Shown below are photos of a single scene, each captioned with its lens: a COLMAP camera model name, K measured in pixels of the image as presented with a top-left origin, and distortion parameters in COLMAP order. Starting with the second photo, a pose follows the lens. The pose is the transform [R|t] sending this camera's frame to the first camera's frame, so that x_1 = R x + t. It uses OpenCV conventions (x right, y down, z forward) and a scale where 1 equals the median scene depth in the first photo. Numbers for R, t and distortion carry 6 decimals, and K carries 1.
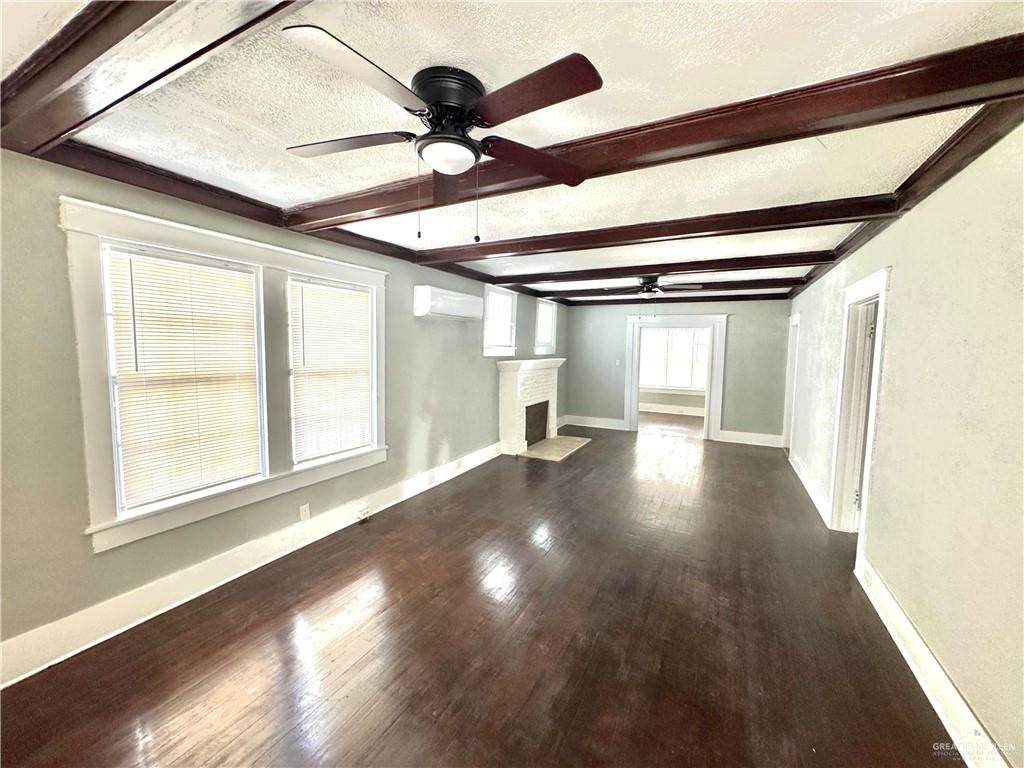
lens RADIAL K [[405.3, 0, 512.0], [0, 405.3, 384.0], [0, 0, 1]] dist [-0.002404, -0.000053]
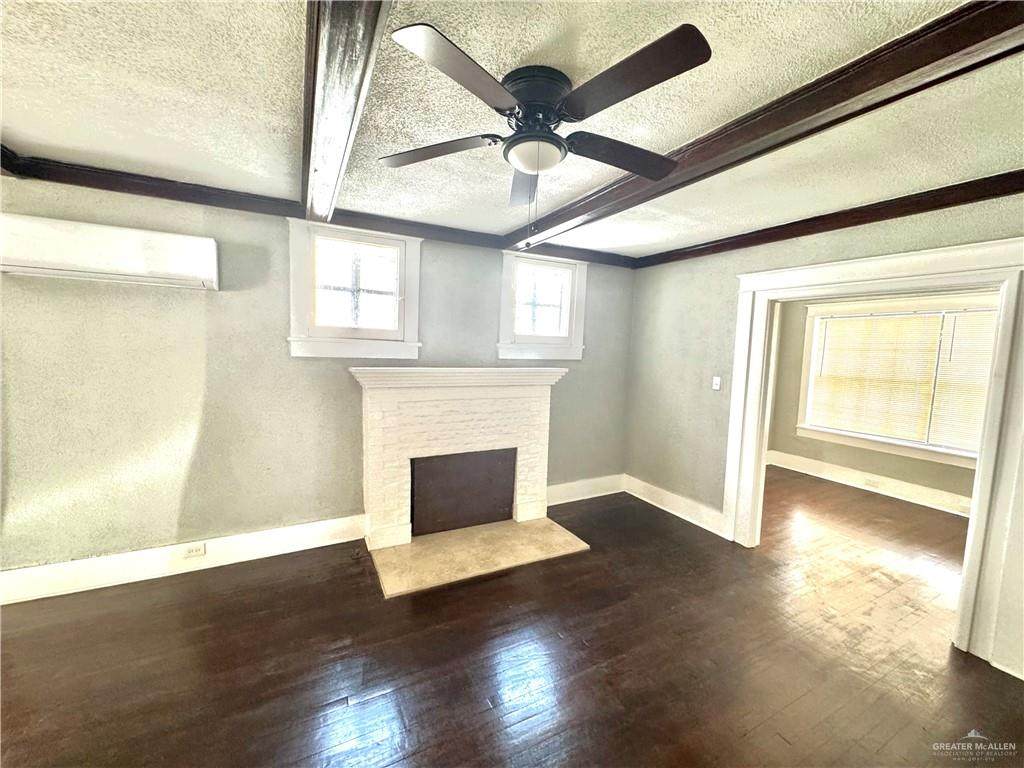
lens RADIAL K [[405.3, 0, 512.0], [0, 405.3, 384.0], [0, 0, 1]] dist [-0.002404, -0.000053]
pose [[0.818874, 0.048022, -0.571961, 0.378467], [-0.062956, 0.997996, -0.006342, -0.037422], [0.570510, 0.041202, 0.820256, 0.570808]]
